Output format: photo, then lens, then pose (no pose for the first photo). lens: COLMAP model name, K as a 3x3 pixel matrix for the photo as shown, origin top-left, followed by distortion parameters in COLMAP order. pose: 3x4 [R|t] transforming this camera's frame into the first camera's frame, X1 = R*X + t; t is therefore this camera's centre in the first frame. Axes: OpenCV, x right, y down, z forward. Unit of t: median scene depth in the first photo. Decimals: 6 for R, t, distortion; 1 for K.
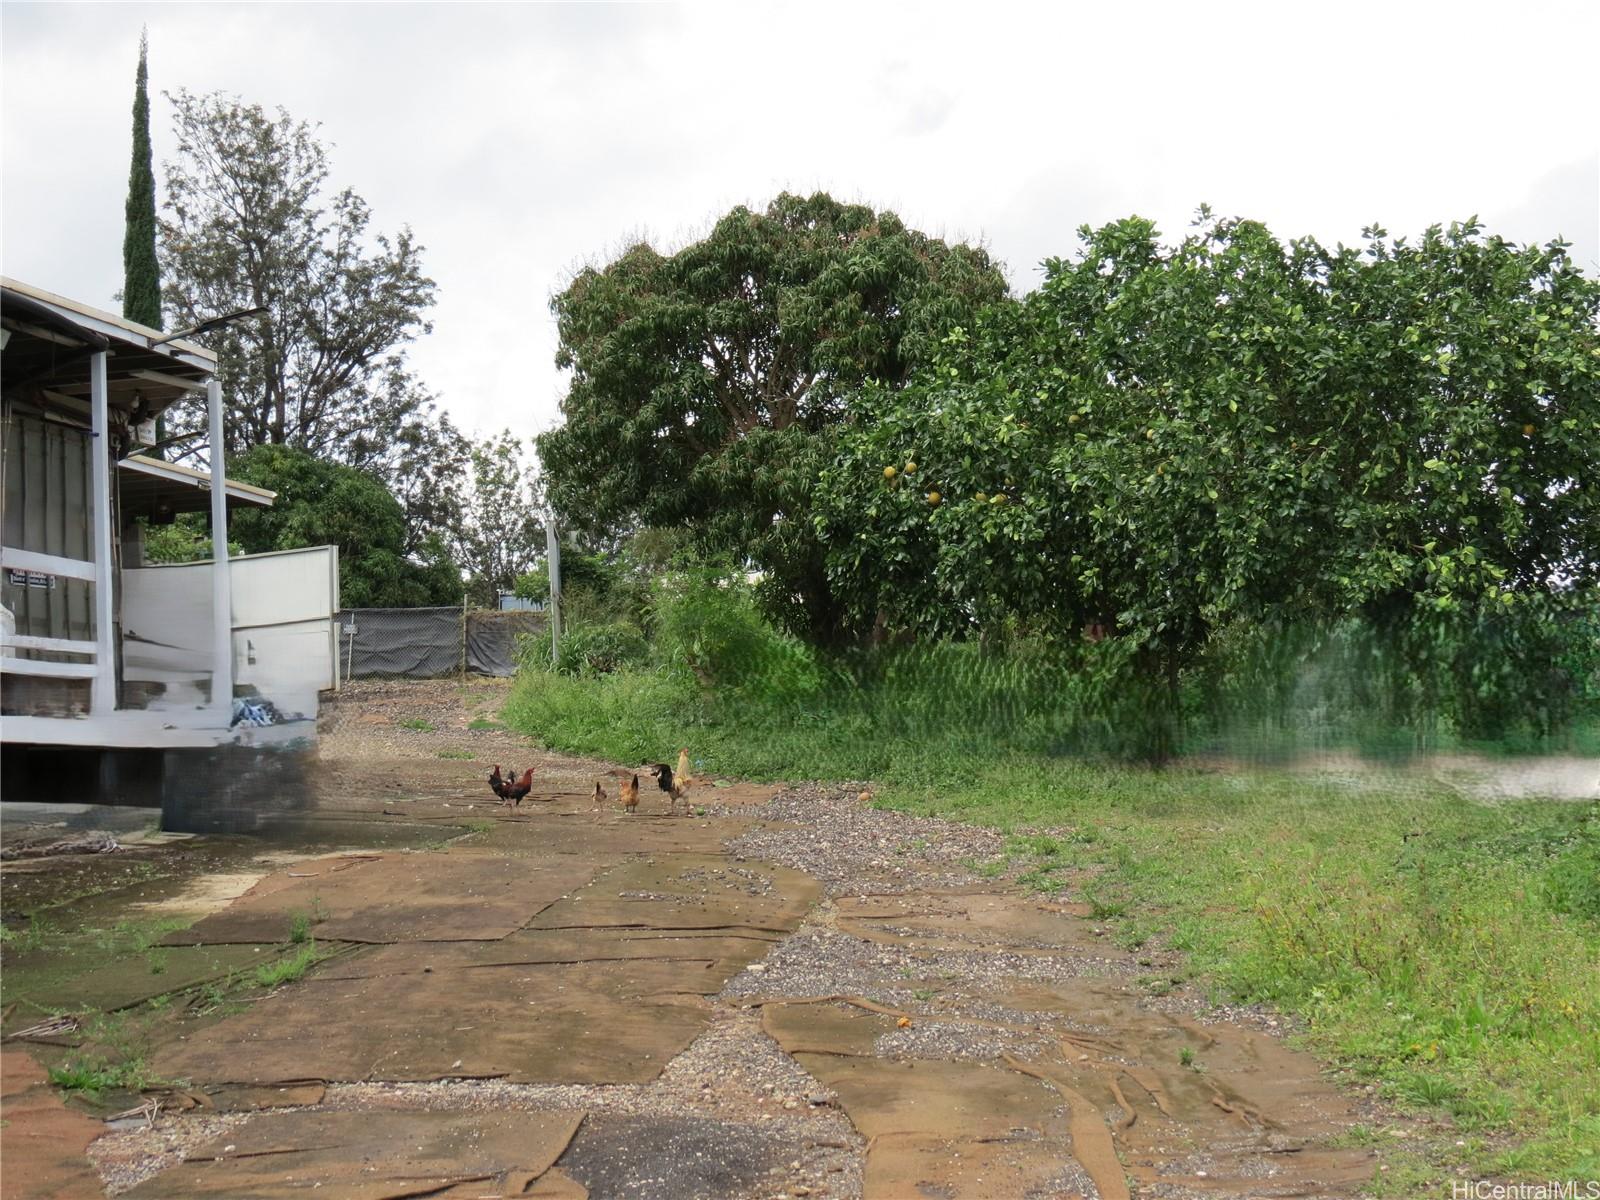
lens RADIAL K [[3034.7, 0, 800.0], [0, 3034.7, 600.0], [0, 0, 1]] dist [-0.000818, -0.007420]
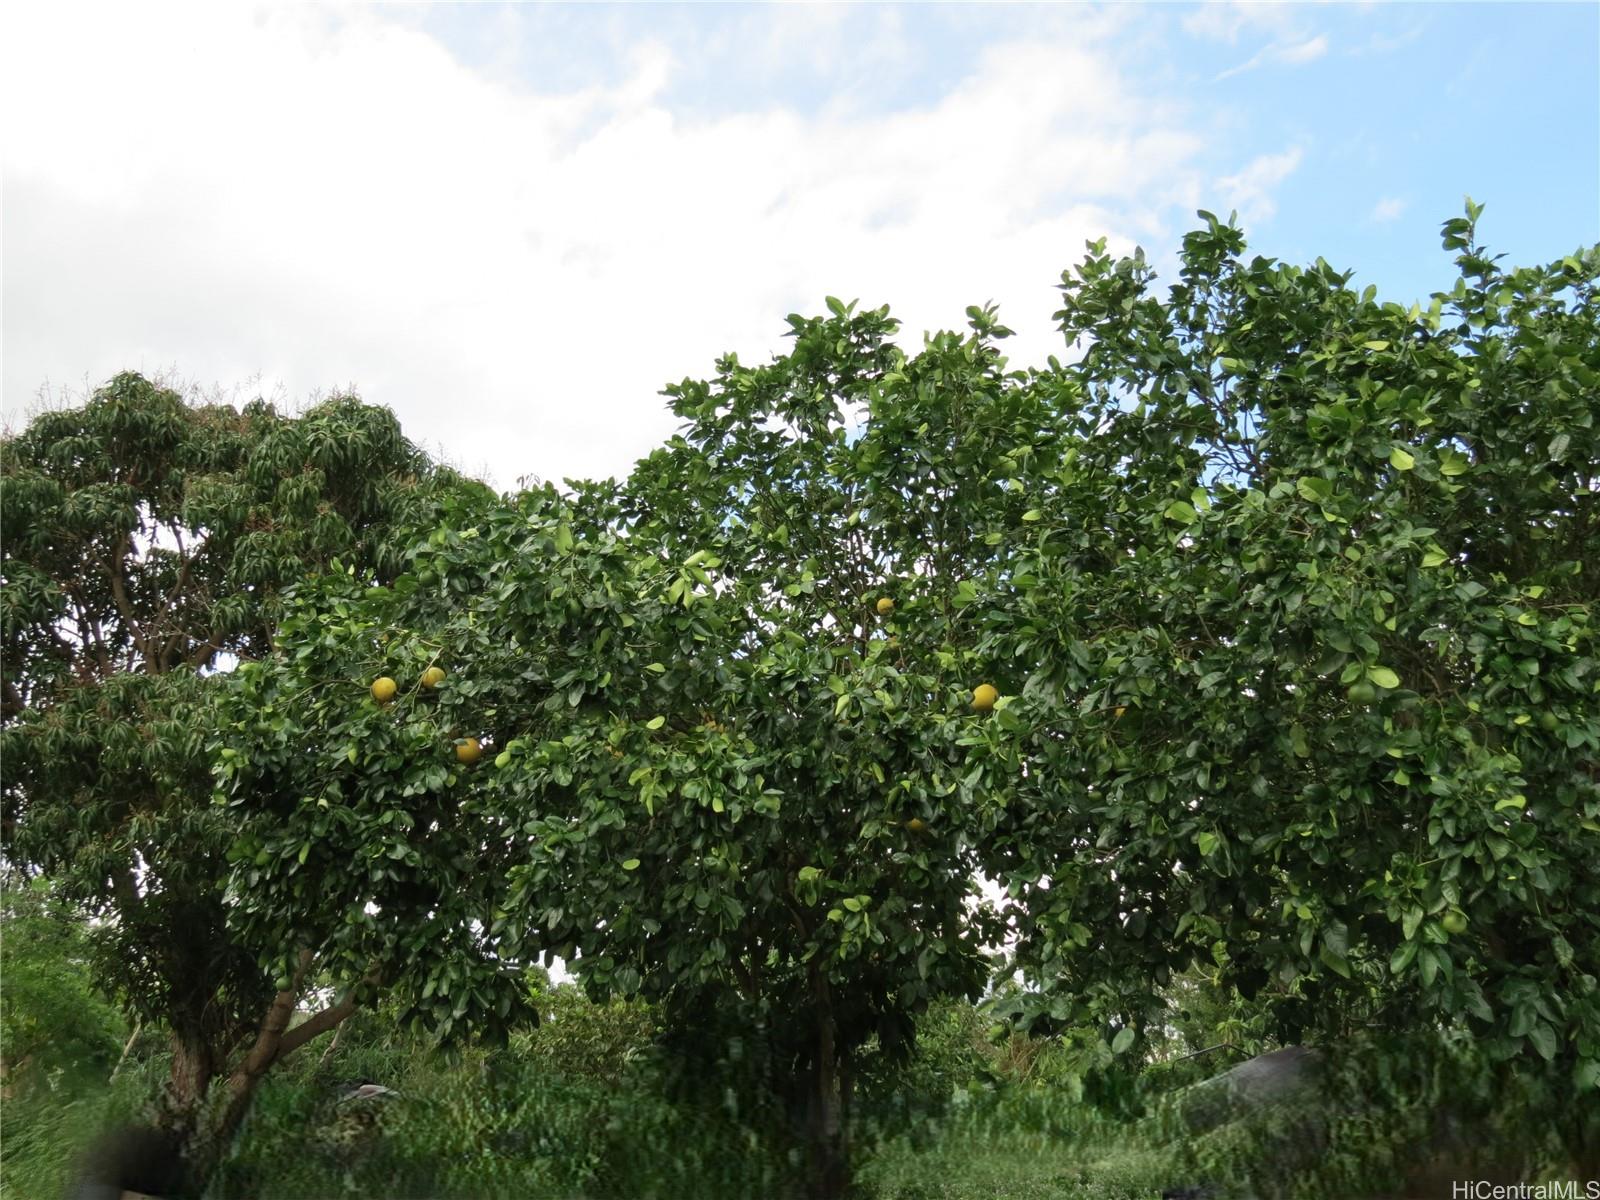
lens RADIAL K [[1664.7, 0, 800.0], [0, 1664.7, 600.0], [0, 0, 1]] dist [-0.008247, -0.003847]
pose [[0.934644, 0.127868, 0.331798, 0.000846], [-0.045704, 0.968566, -0.244520, 0.006728], [-0.352635, 0.213375, 0.911109, 0.646042]]
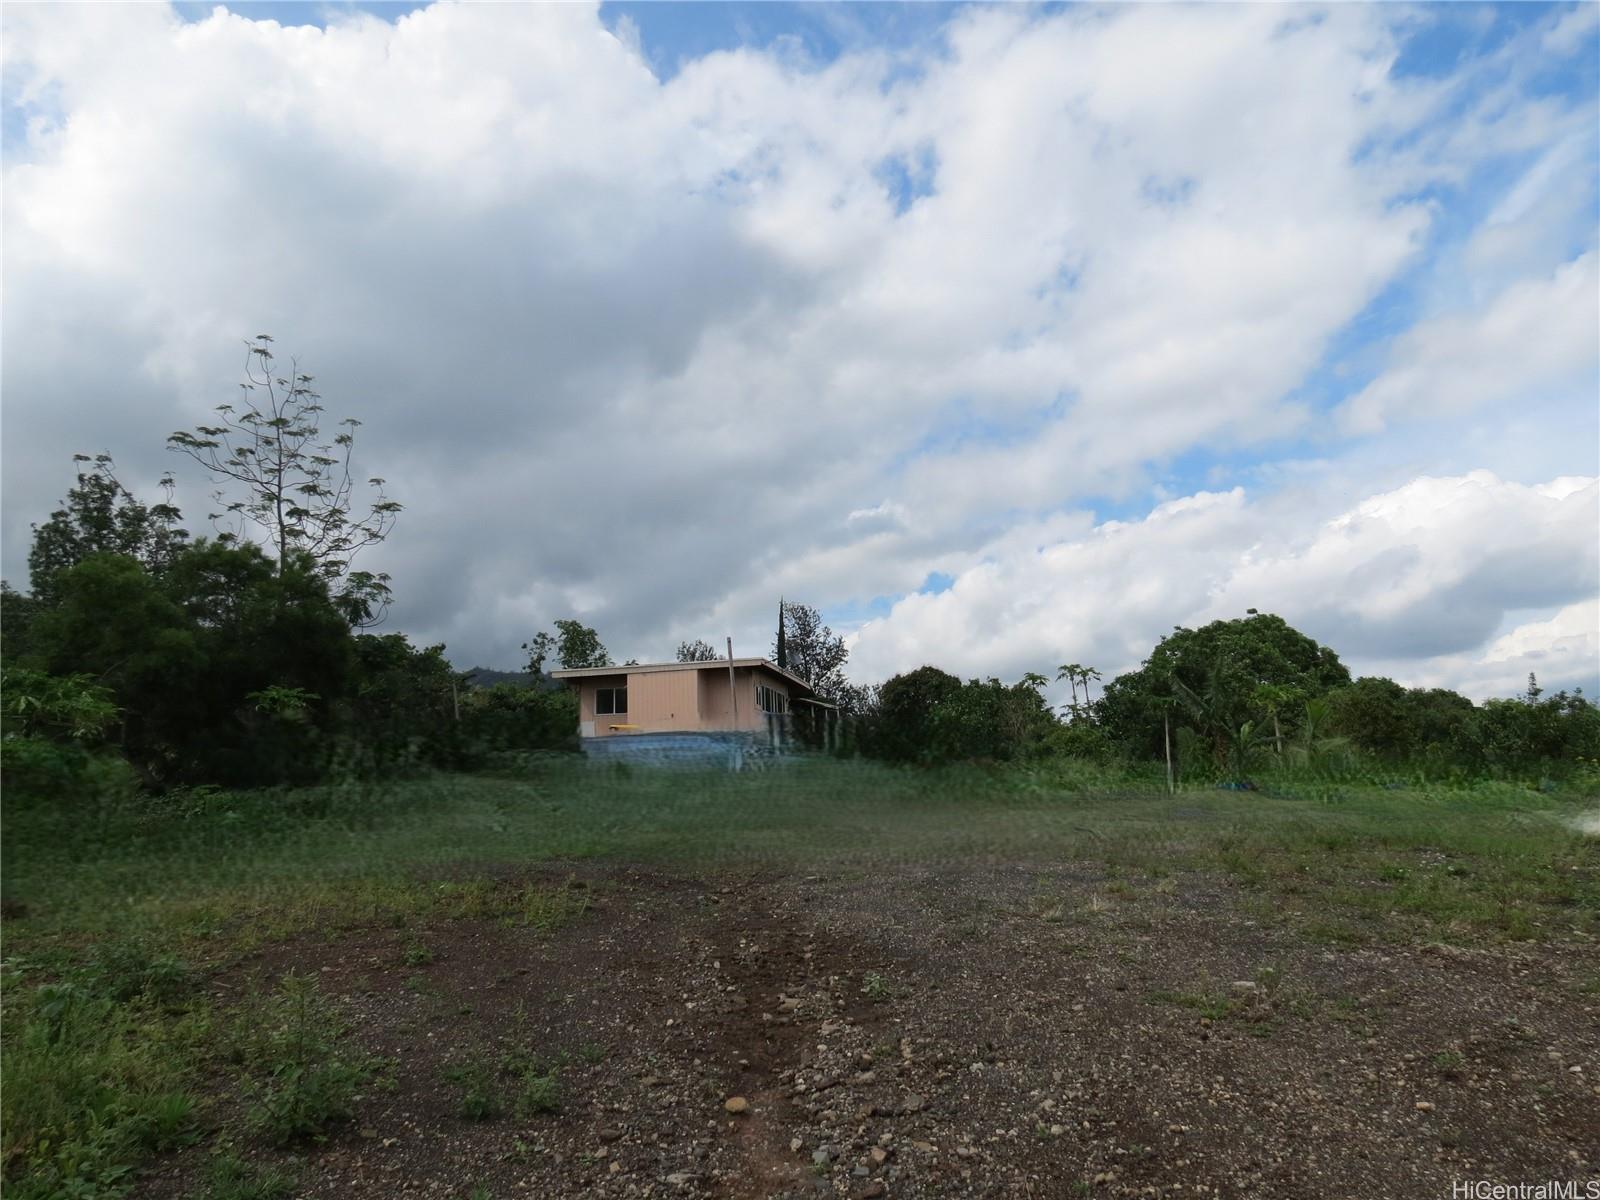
lens RADIAL K [[1152.6, 0, 800.0], [0, 1152.6, 600.0], [0, 0, 1]] dist [-0.009144, -0.004332]
pose [[0.989700, -0.012004, -0.142655, 0.074076], [-0.003307, 0.994296, -0.106607, -0.025905], [0.143121, 0.105980, 0.984015, -1.153172]]
